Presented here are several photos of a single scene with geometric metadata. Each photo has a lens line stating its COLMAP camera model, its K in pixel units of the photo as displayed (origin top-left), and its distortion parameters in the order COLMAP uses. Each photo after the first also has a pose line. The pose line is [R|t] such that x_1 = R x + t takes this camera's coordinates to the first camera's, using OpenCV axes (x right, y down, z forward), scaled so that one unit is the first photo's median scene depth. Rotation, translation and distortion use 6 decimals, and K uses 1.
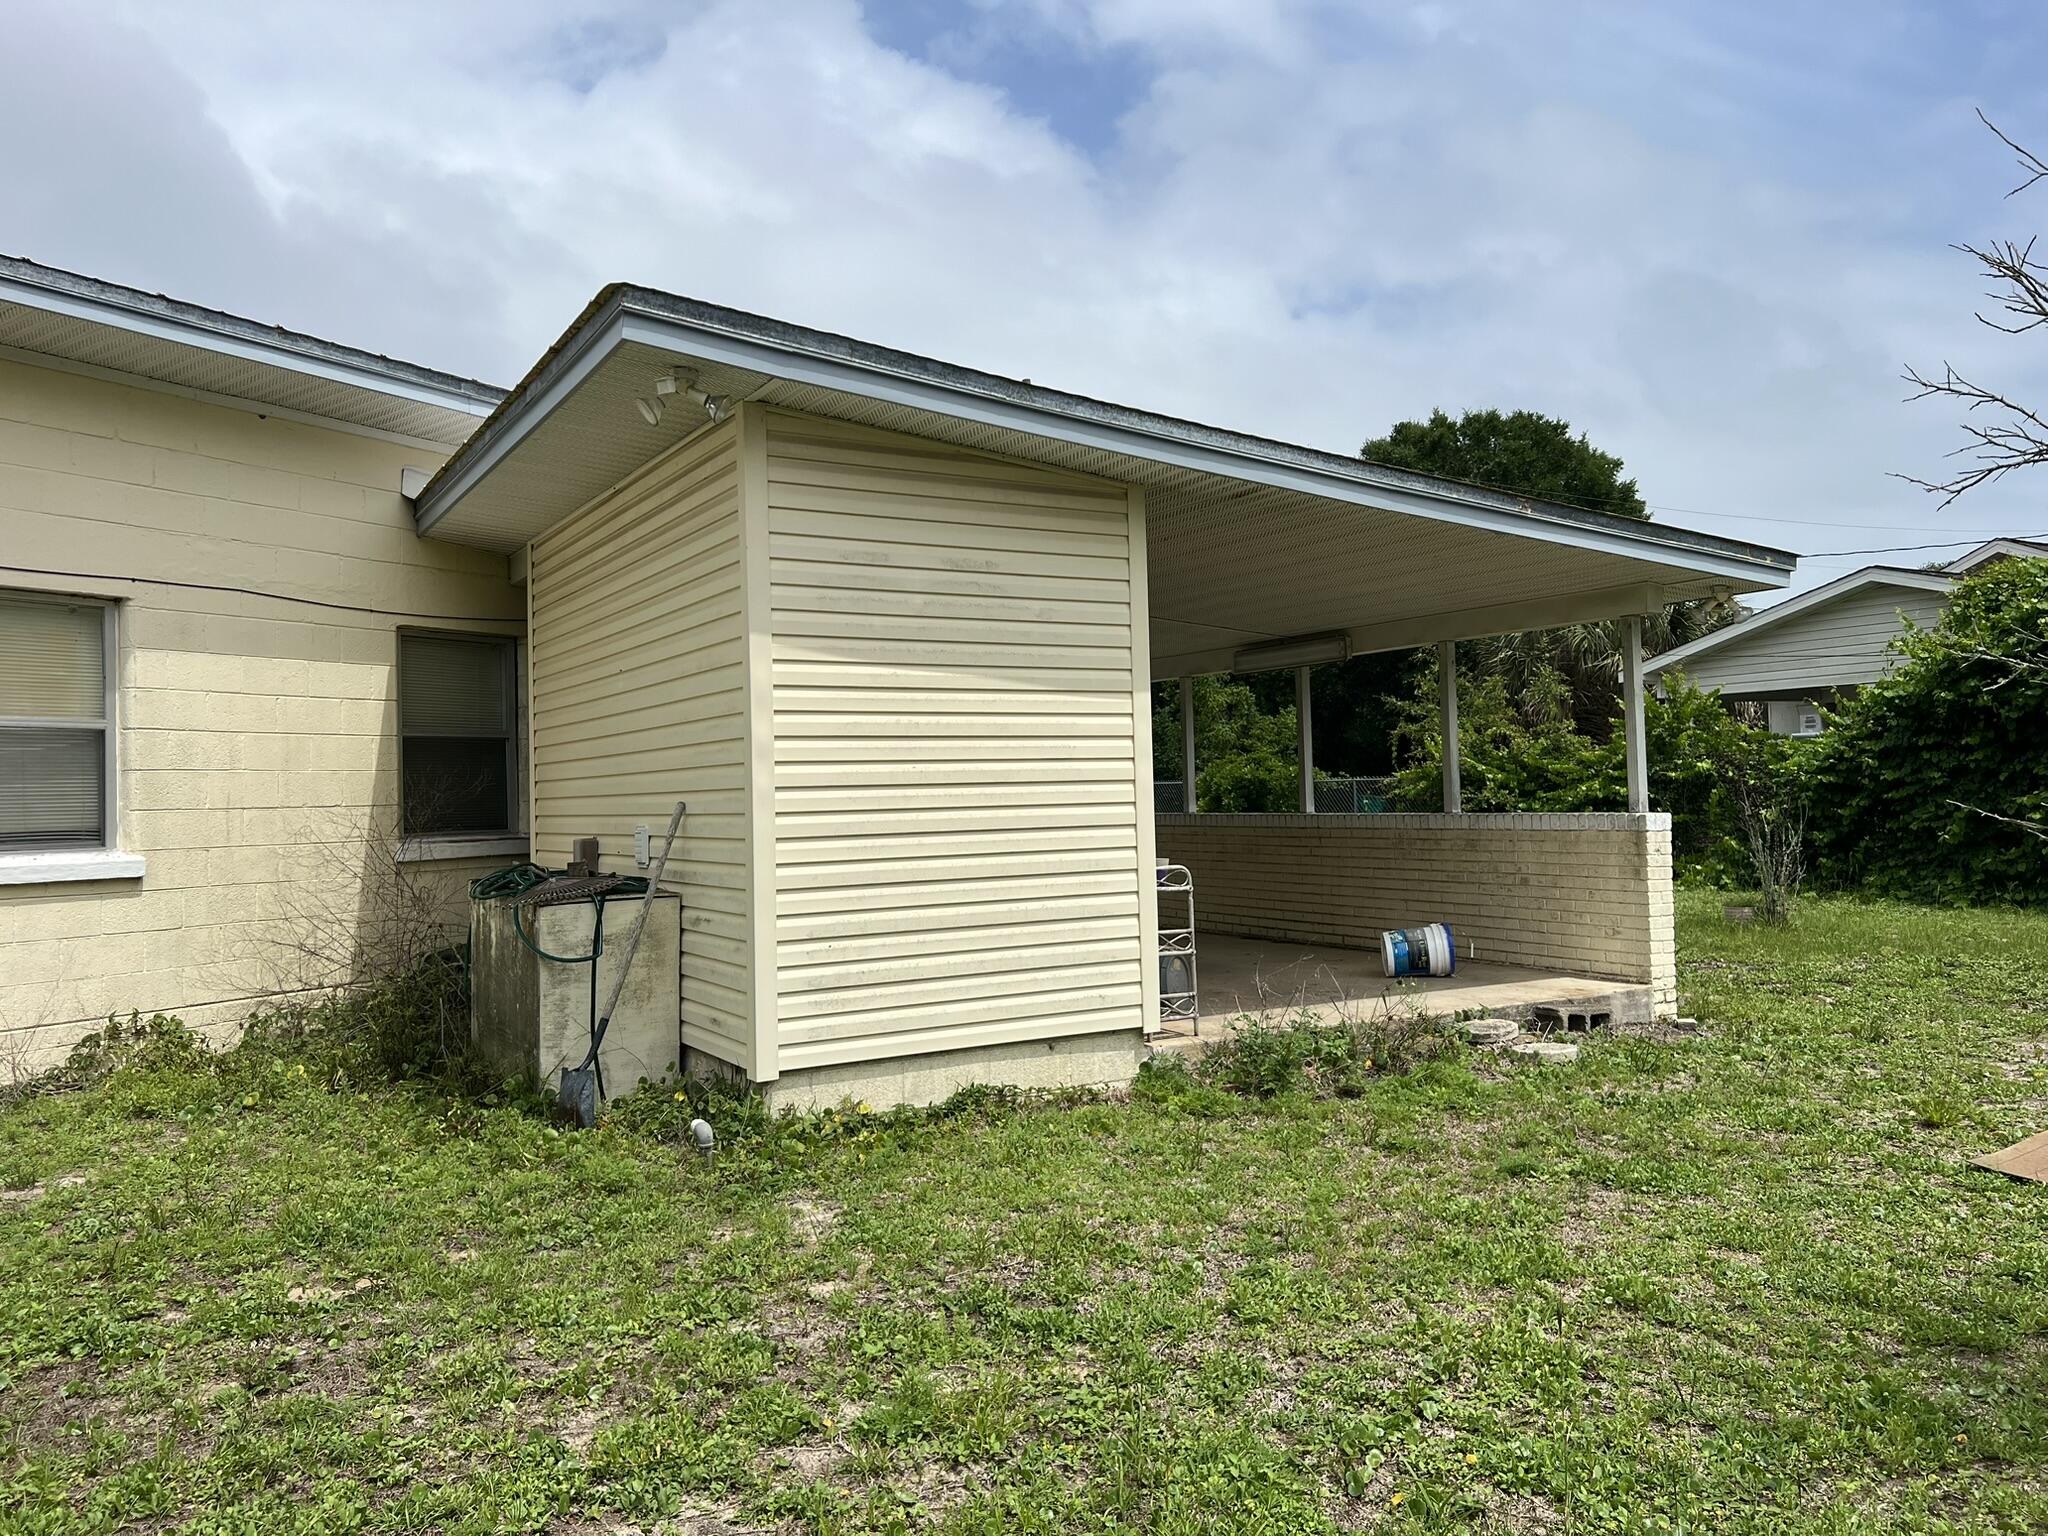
lens RADIAL K [[1547.0, 0, 1031.2], [0, 1547.0, 747.9], [0, 0, 1]] dist [0.050752, -0.080603]
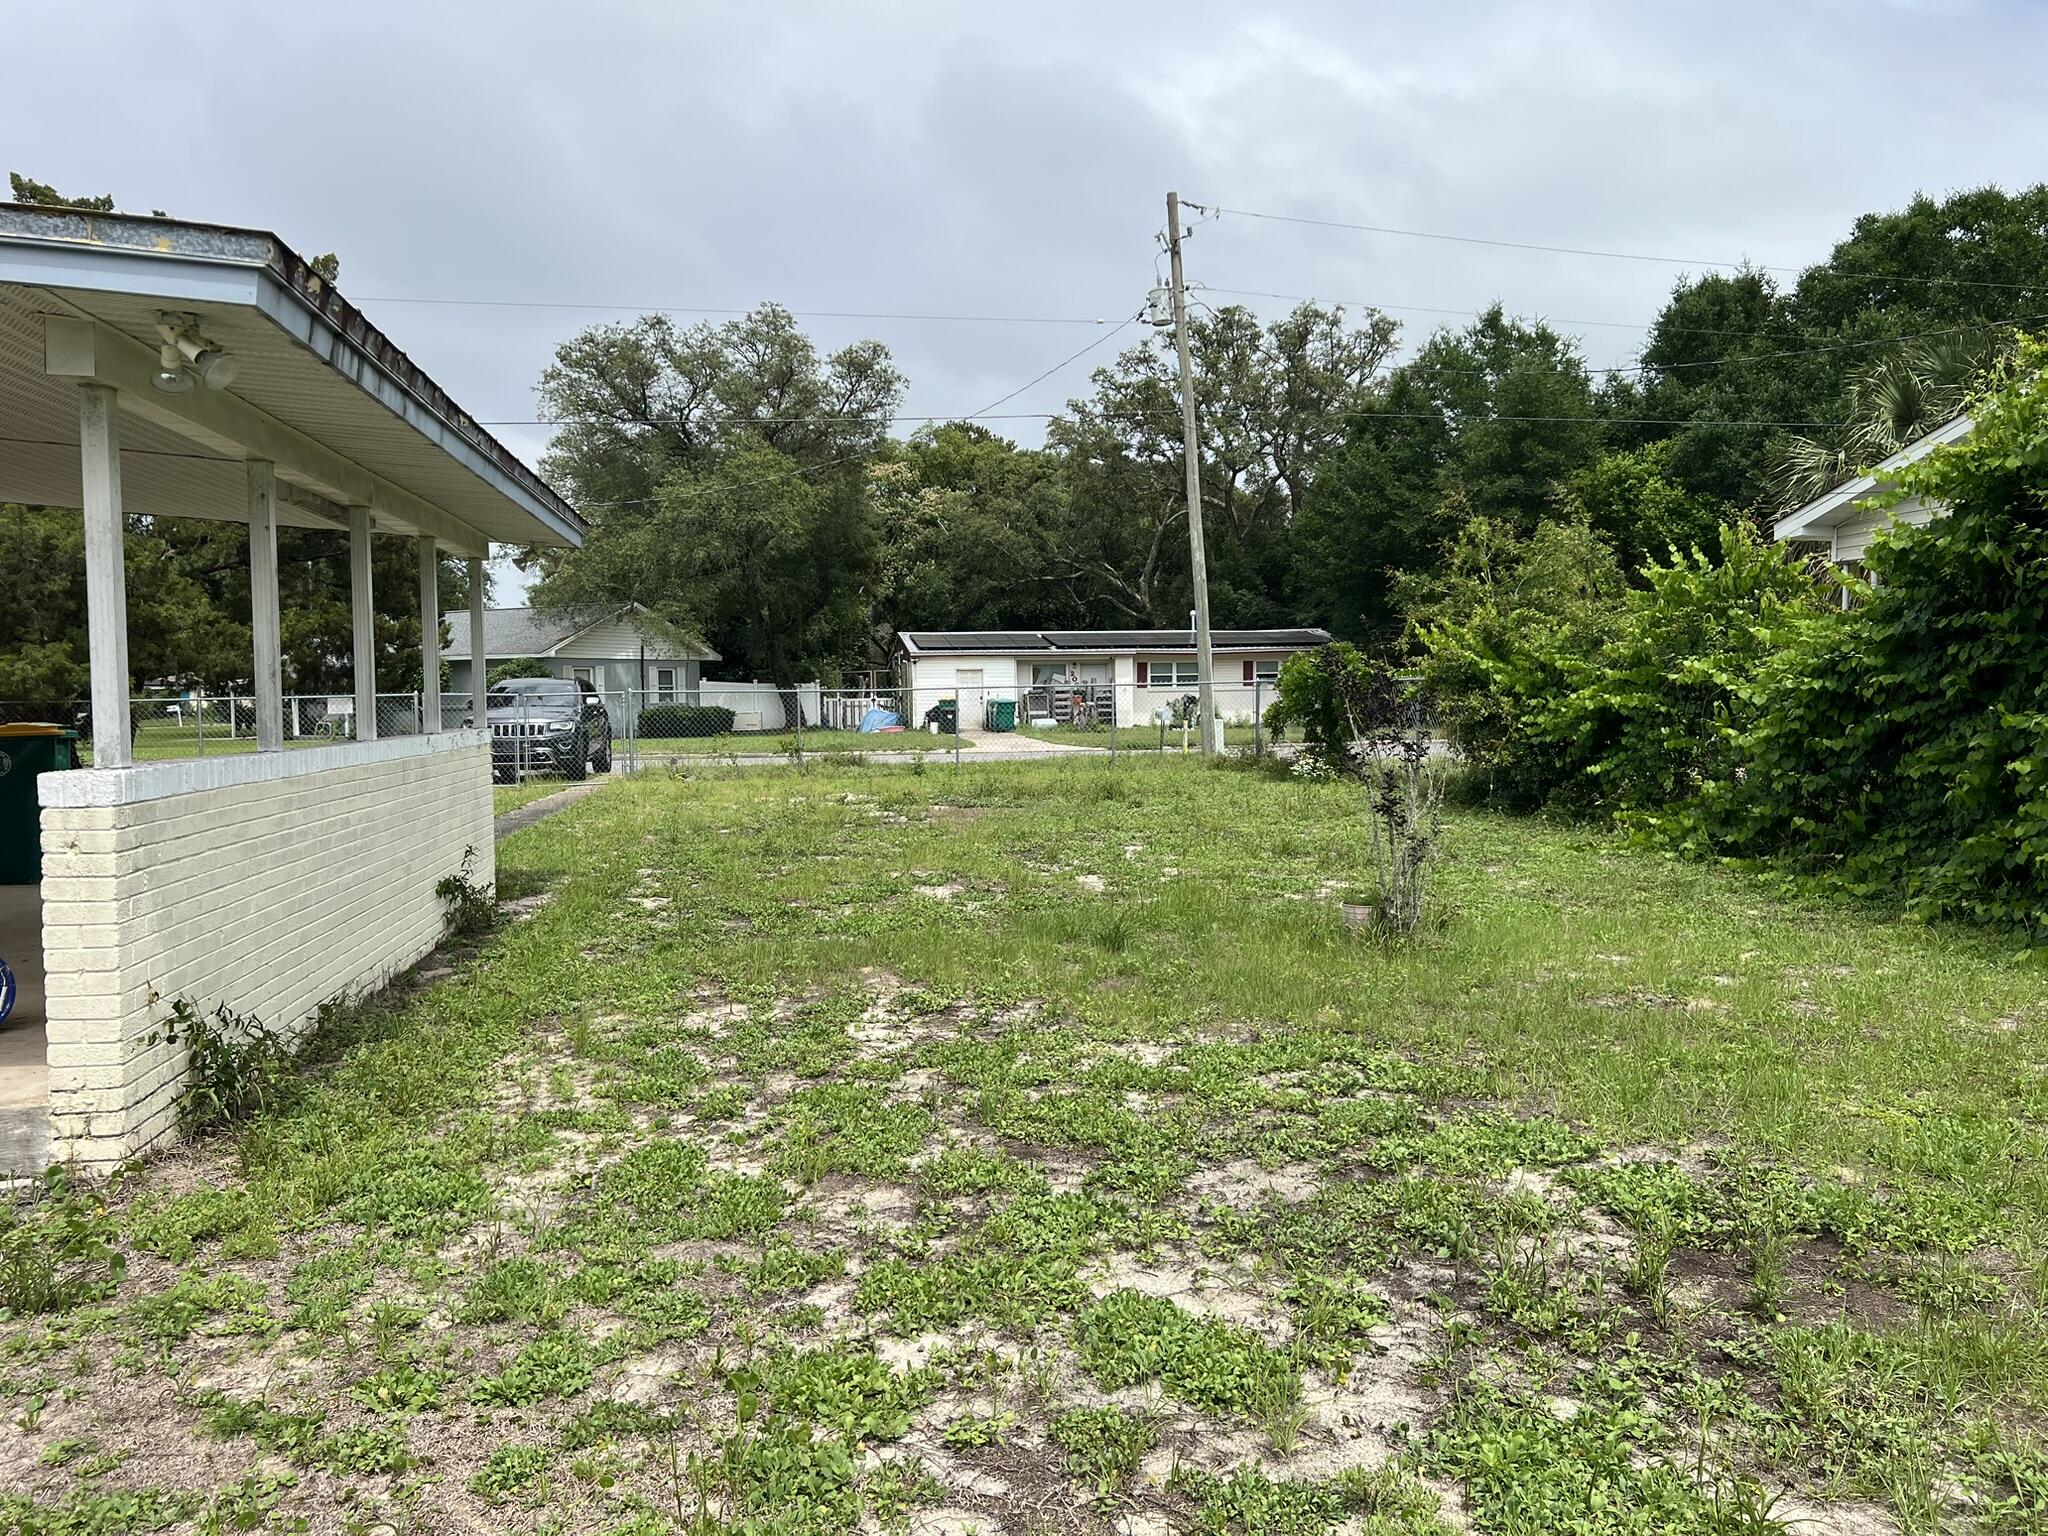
lens RADIAL K [[1547.0, 0, 1031.2], [0, 1547.0, 747.9], [0, 0, 1]] dist [0.050752, -0.080603]
pose [[0.928363, 0.021627, -0.371046, 0.465414], [0.004675, 0.997547, 0.069842, 0.000011], [0.371646, -0.066574, 0.925984, 0.339444]]
